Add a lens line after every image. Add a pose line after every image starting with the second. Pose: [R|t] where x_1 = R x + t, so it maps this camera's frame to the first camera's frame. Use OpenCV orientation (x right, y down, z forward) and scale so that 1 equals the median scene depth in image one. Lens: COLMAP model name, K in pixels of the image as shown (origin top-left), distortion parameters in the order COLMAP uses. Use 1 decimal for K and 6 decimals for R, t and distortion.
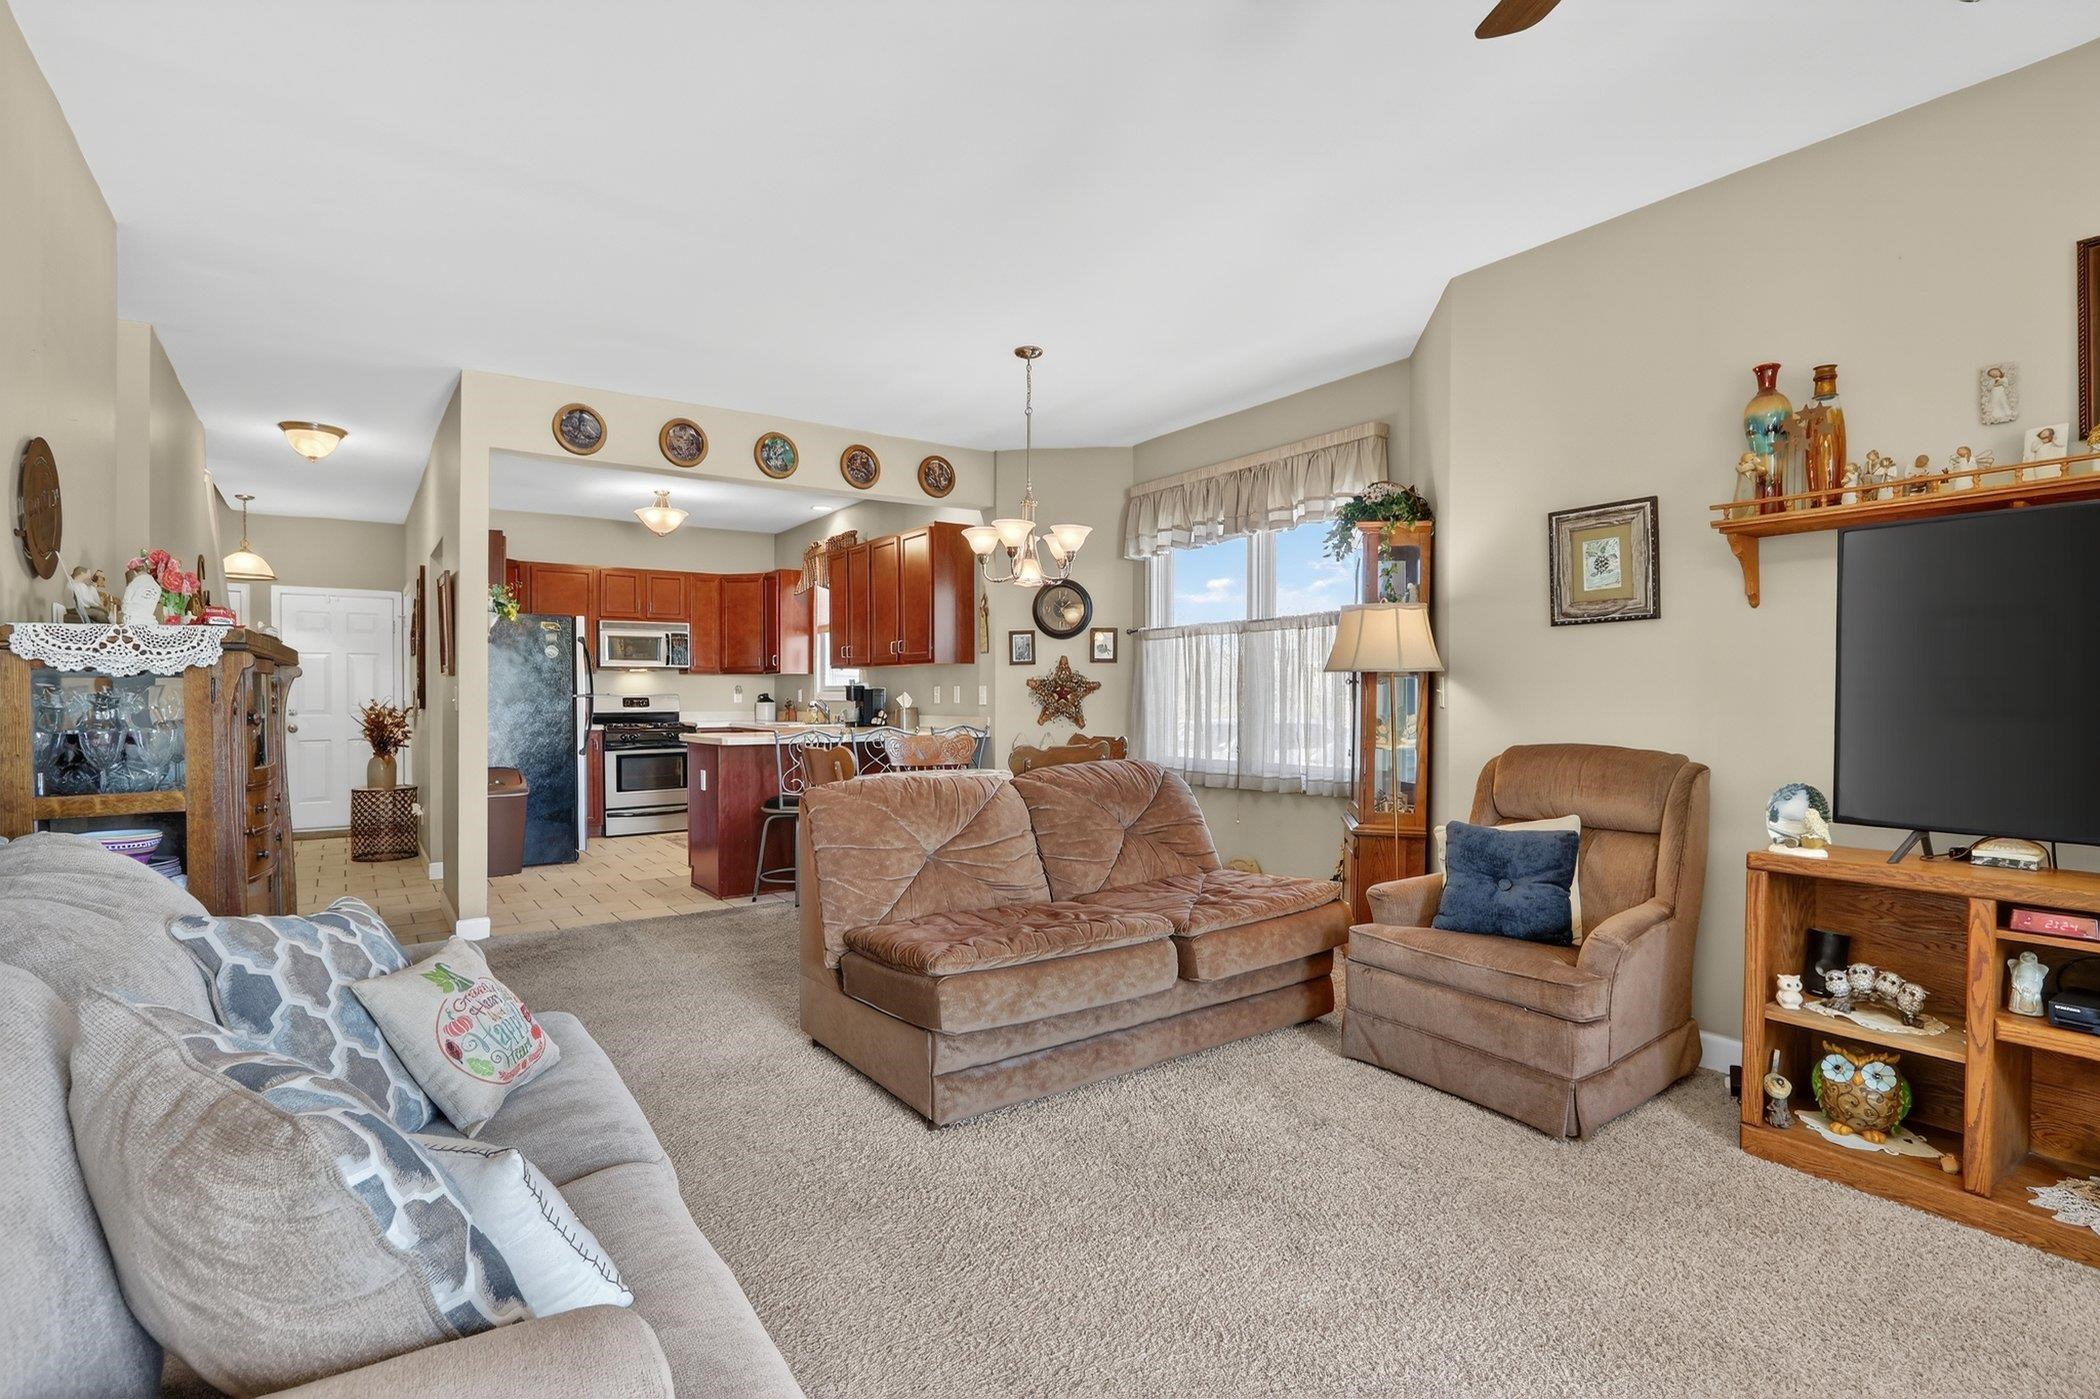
lens RADIAL K [[1021.2, 0, 1053.6], [0, 1021.2, 698.6], [0, 0, 1]] dist [-0.041544, 0.000227]
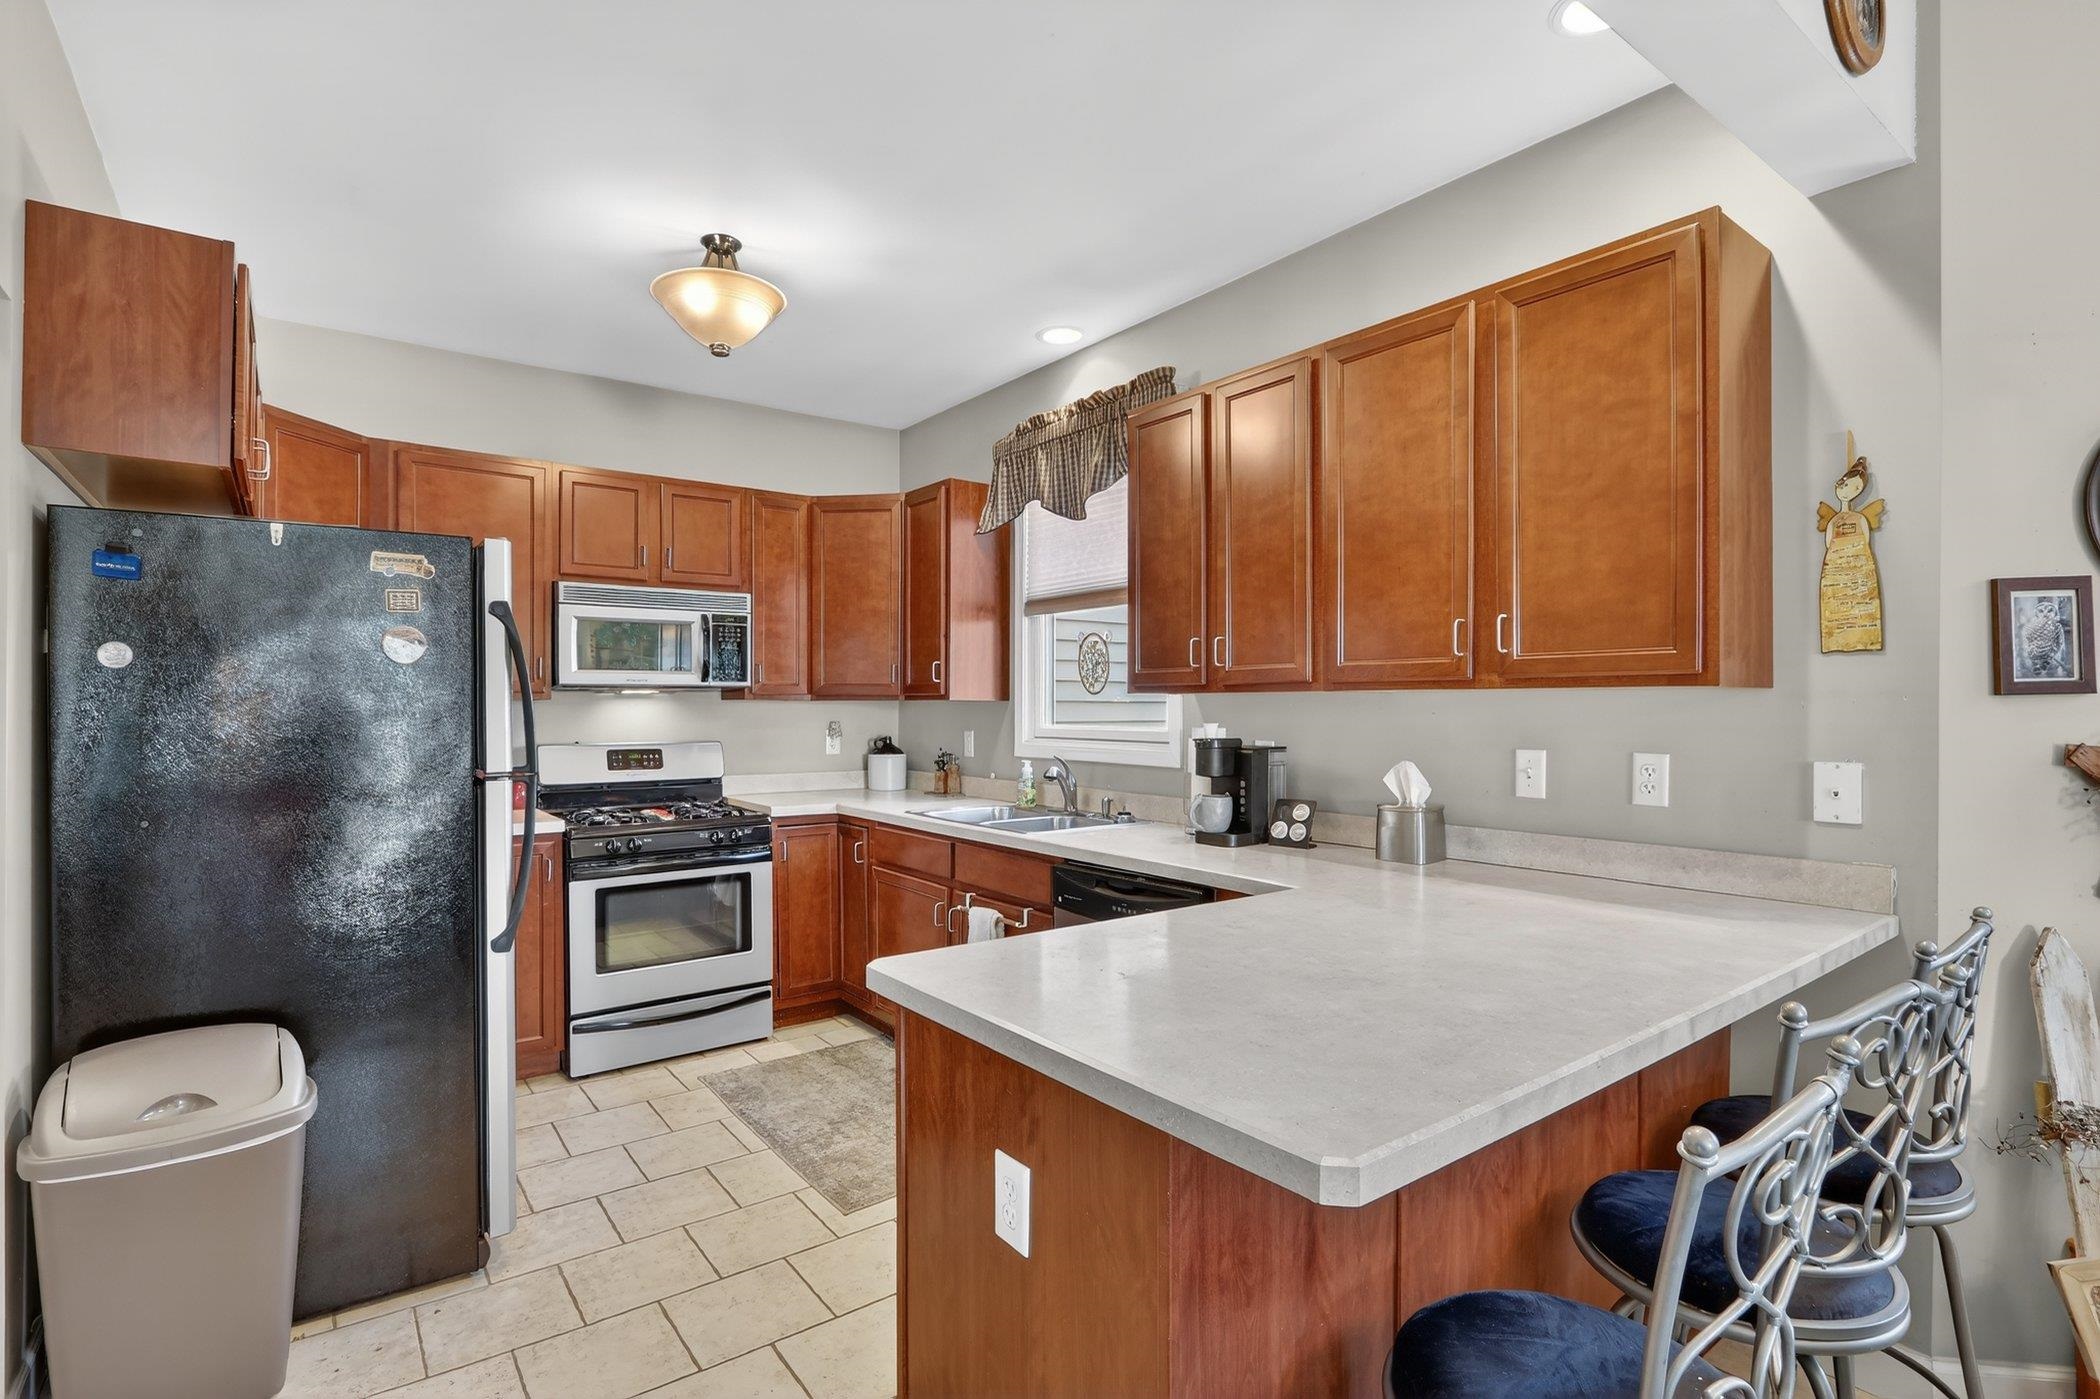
lens RADIAL K [[1021.2, 0, 1048.5], [0, 1021.2, 700.3], [0, 0, 1]] dist [-0.041544, 0.000227]
pose [[0.999670, 0.004301, 0.025321, -0.234073], [-0.004037, 0.999937, -0.010465, -0.019897], [-0.025365, 0.010359, 0.999625, 0.529012]]
